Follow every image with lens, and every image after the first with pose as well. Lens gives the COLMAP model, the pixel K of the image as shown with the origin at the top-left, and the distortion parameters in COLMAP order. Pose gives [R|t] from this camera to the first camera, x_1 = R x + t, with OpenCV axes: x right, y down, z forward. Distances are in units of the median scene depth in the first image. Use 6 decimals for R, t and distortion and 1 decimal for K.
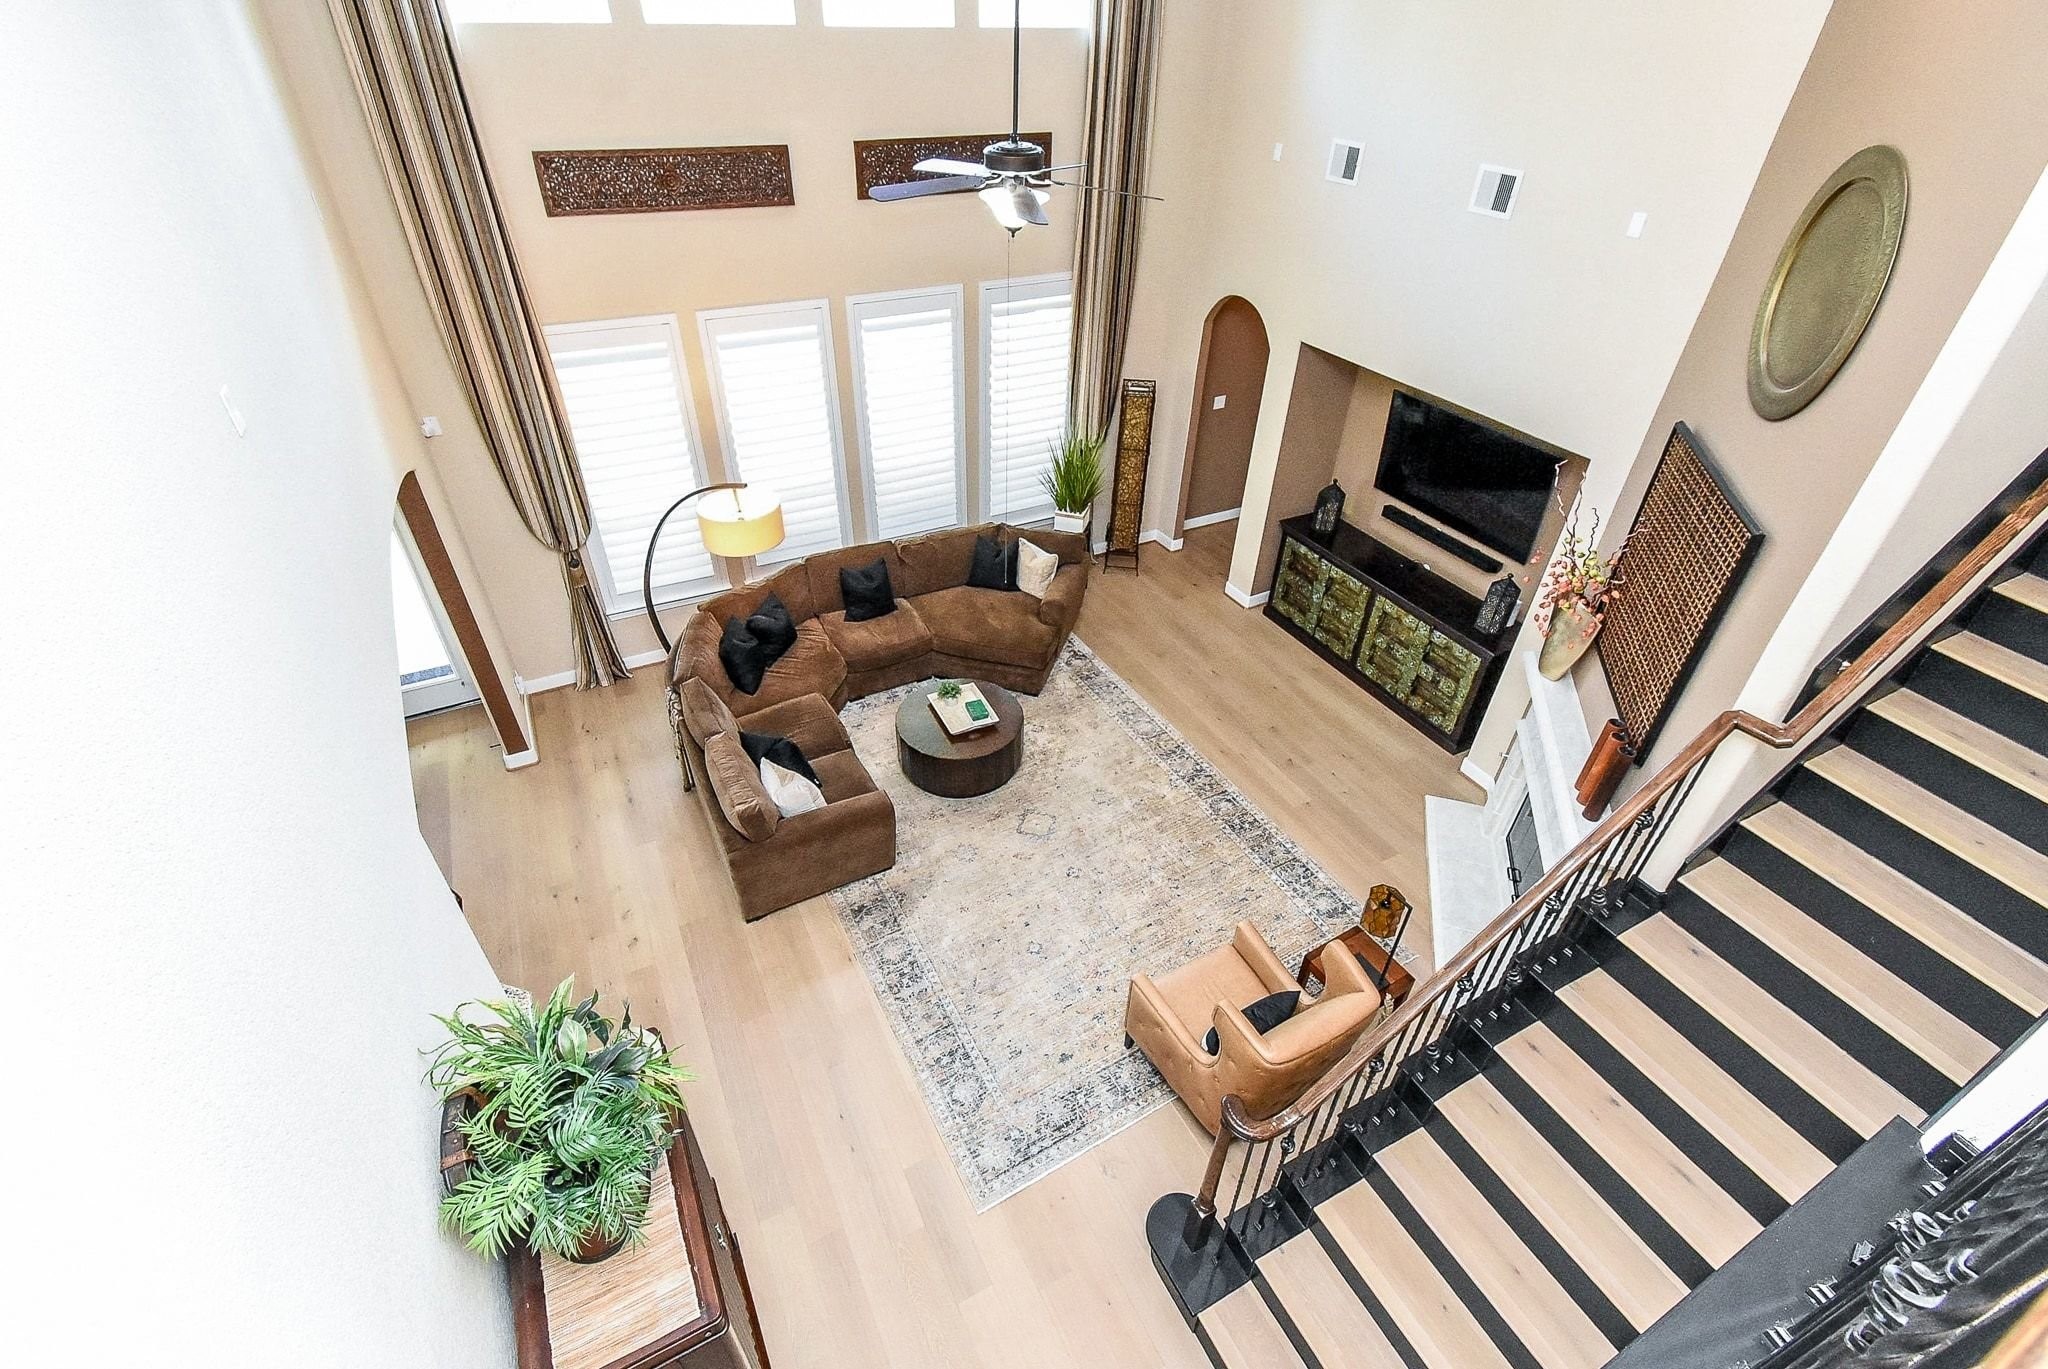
lens RADIAL K [[939.0, 0, 1024.0], [0, 939.0, 684.5], [0, 0, 1]] dist [0.023892, 0.000054]
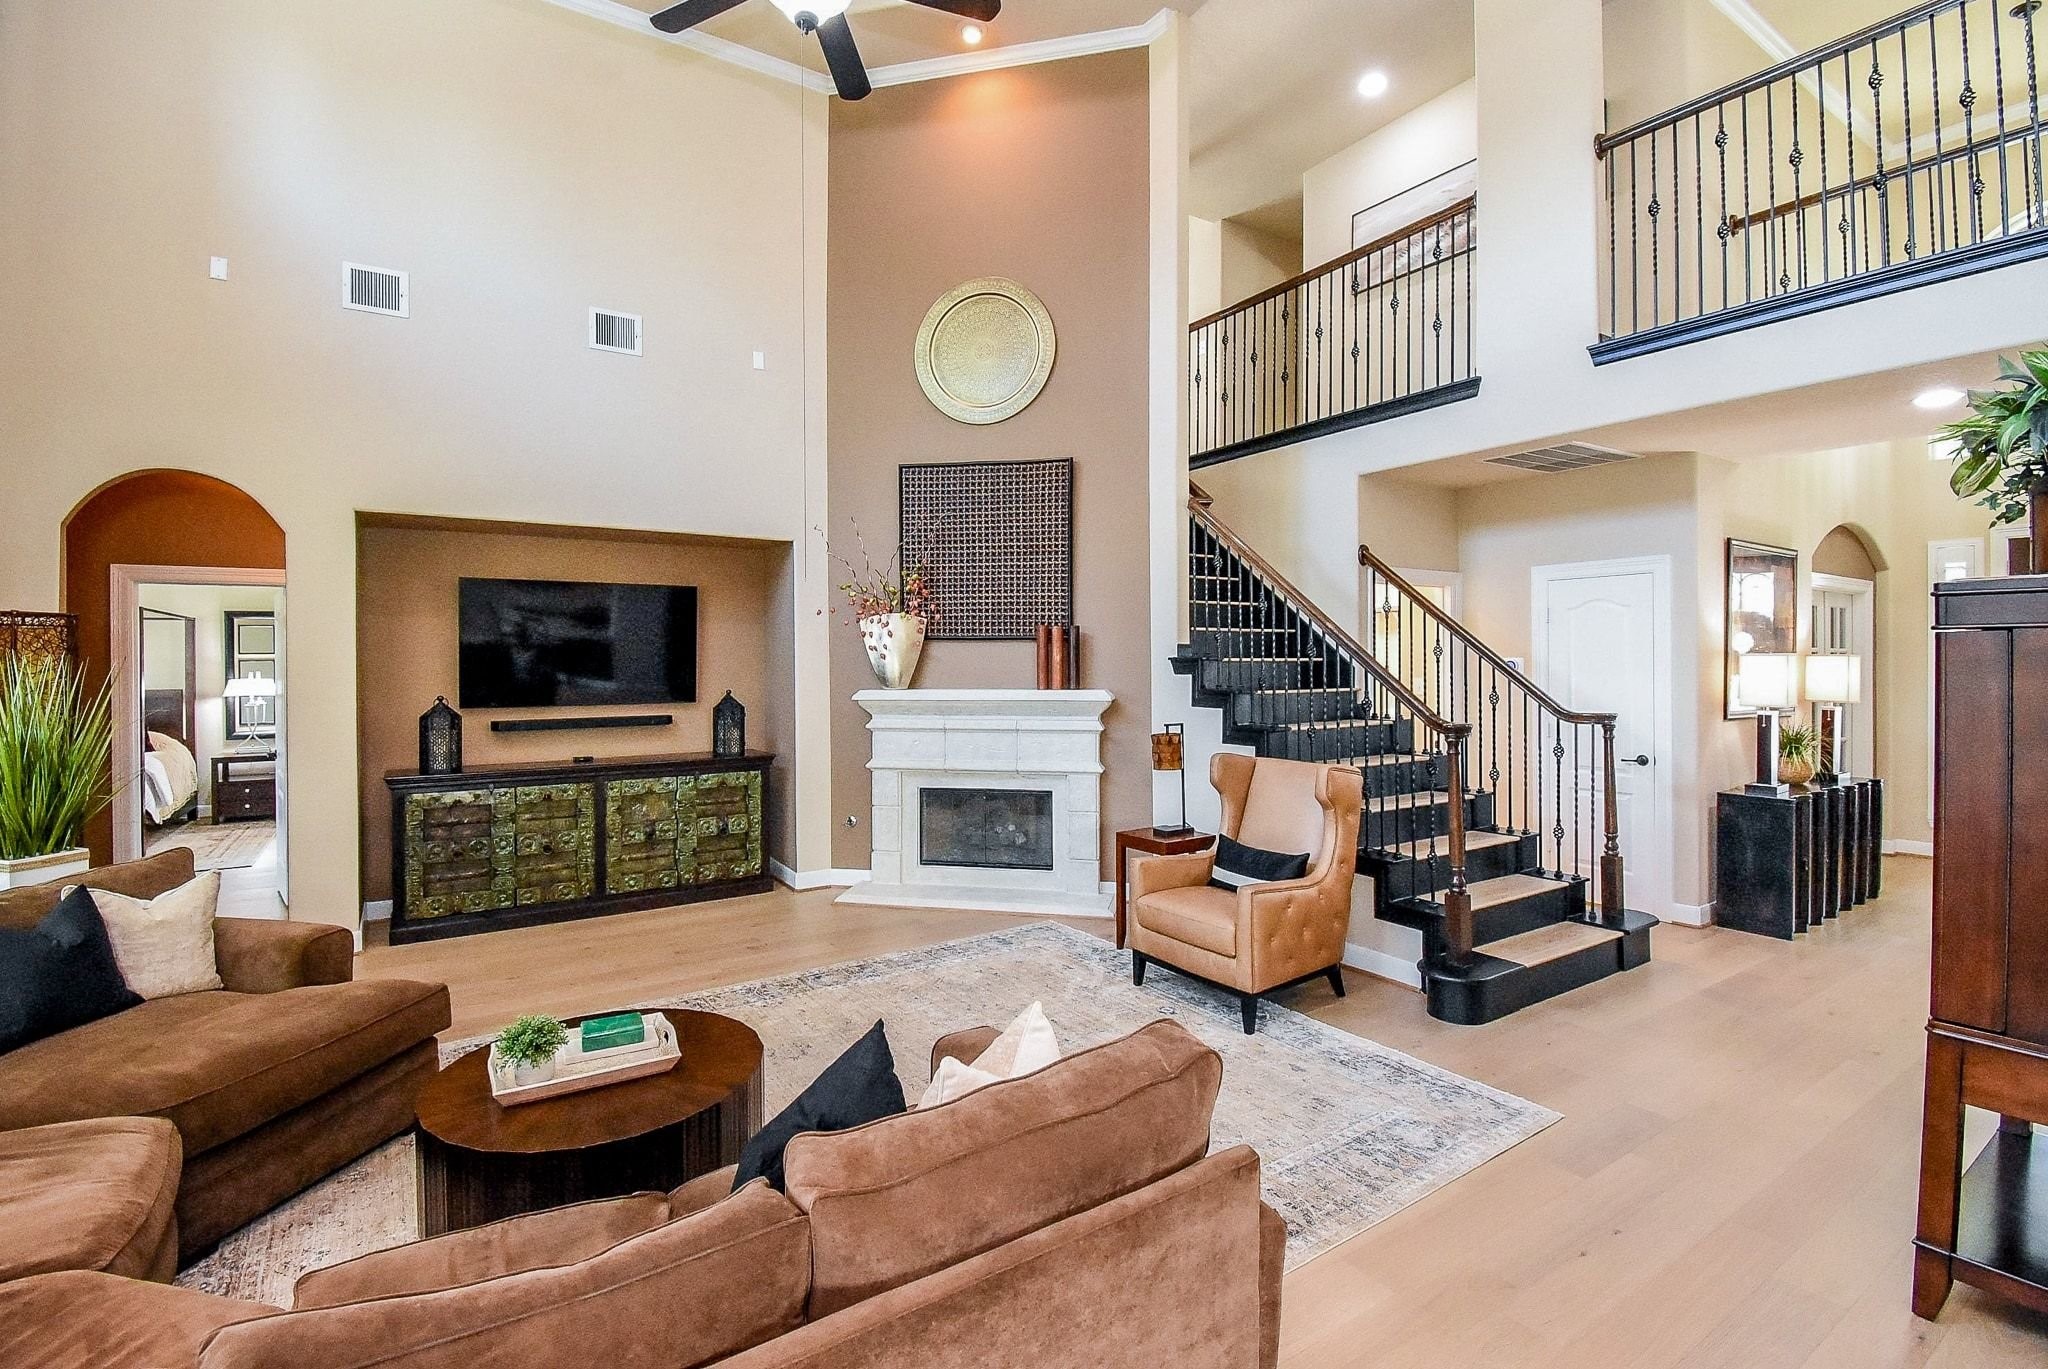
lens RADIAL K [[918.6, 0, 1026.3], [0, 918.6, 659.4], [0, 0, 1]] dist [0.001452, -0.015409]
pose [[-0.093482, -0.022187, 0.995374, -0.450924], [0.602884, 0.794359, 0.074327, -0.022418], [-0.792333, 0.607043, -0.060882, 0.727926]]
